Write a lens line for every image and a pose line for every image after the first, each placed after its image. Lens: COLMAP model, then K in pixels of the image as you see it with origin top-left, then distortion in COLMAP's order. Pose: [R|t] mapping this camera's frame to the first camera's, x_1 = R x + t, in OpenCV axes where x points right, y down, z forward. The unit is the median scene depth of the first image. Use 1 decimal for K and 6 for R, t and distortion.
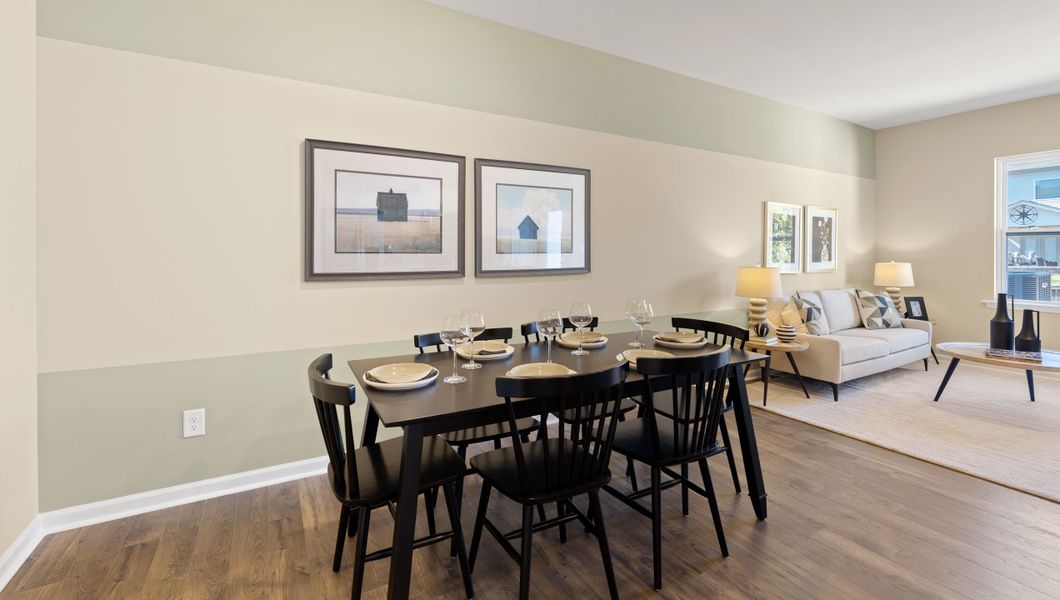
lens RADIAL K [[456.6, 0, 528.7], [0, 456.6, 254.4], [0, 0, 1]] dist [-0.009439, -0.000028]
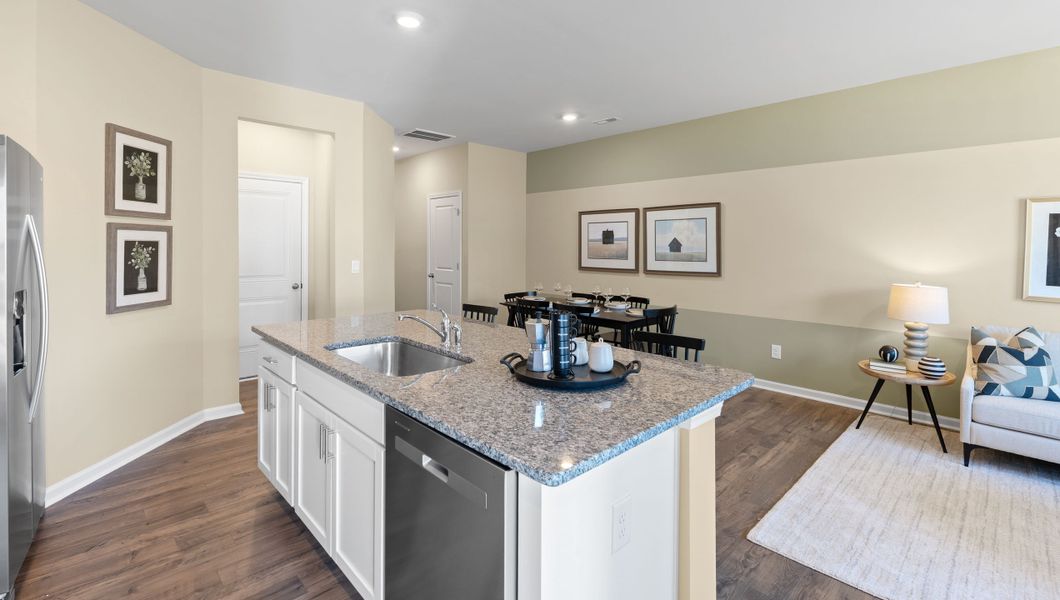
lens RADIAL K [[459.8, 0, 523.4], [0, 459.8, 243.7], [0, 0, 1]] dist [-0.017961, 0.000154]
pose [[0.228439, -0.005312, -0.973544, 1.200127], [-0.009964, 0.999920, -0.007794, -0.037729], [0.973507, 0.011481, 0.228368, 0.089571]]
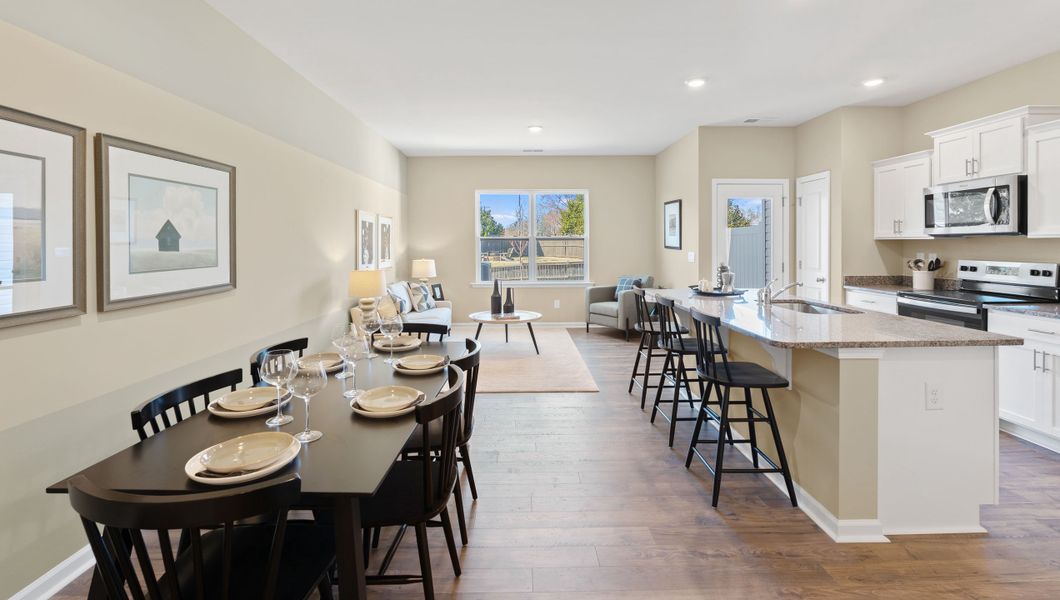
lens RADIAL K [[459.8, 0, 523.4], [0, 459.8, 243.7], [0, 0, 1]] dist [-0.017961, 0.000154]
pose [[0.495527, -0.004260, 0.868582, -0.296734], [0.009794, 0.999952, -0.000684, -0.033101], [-0.868537, 0.008846, 0.495545, 0.106802]]
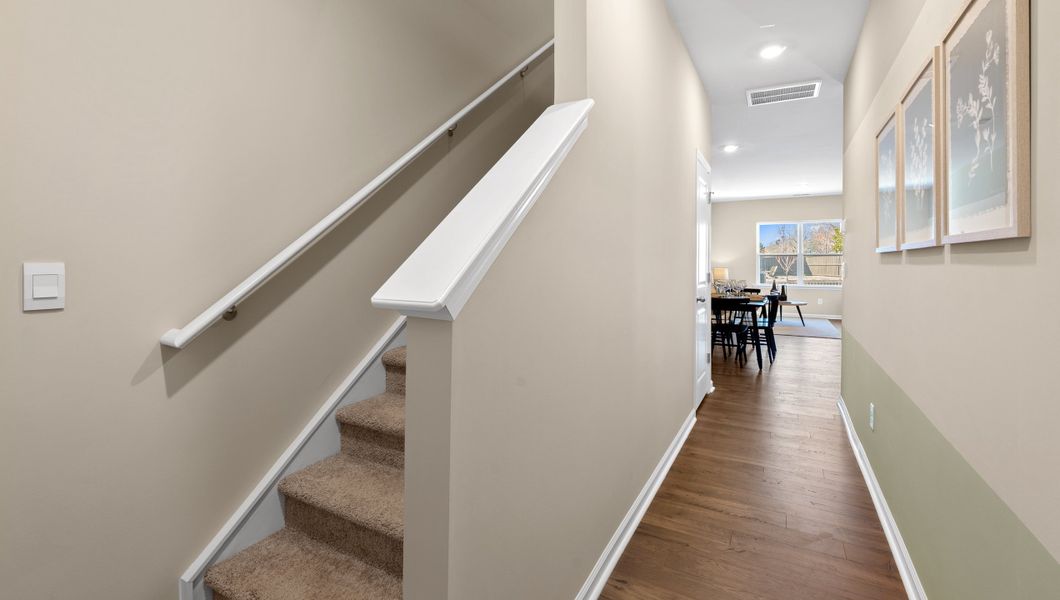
lens RADIAL K [[465.6, 0, 532.4], [0, 465.6, 247.2], [0, 0, 1]] dist [-0.003256, -0.000439]
pose [[0.852239, 0.025975, 0.522508, -1.427947], [-0.012013, 0.999475, -0.030092, 0.002335], [-0.523015, 0.019369, 0.852103, -0.506789]]
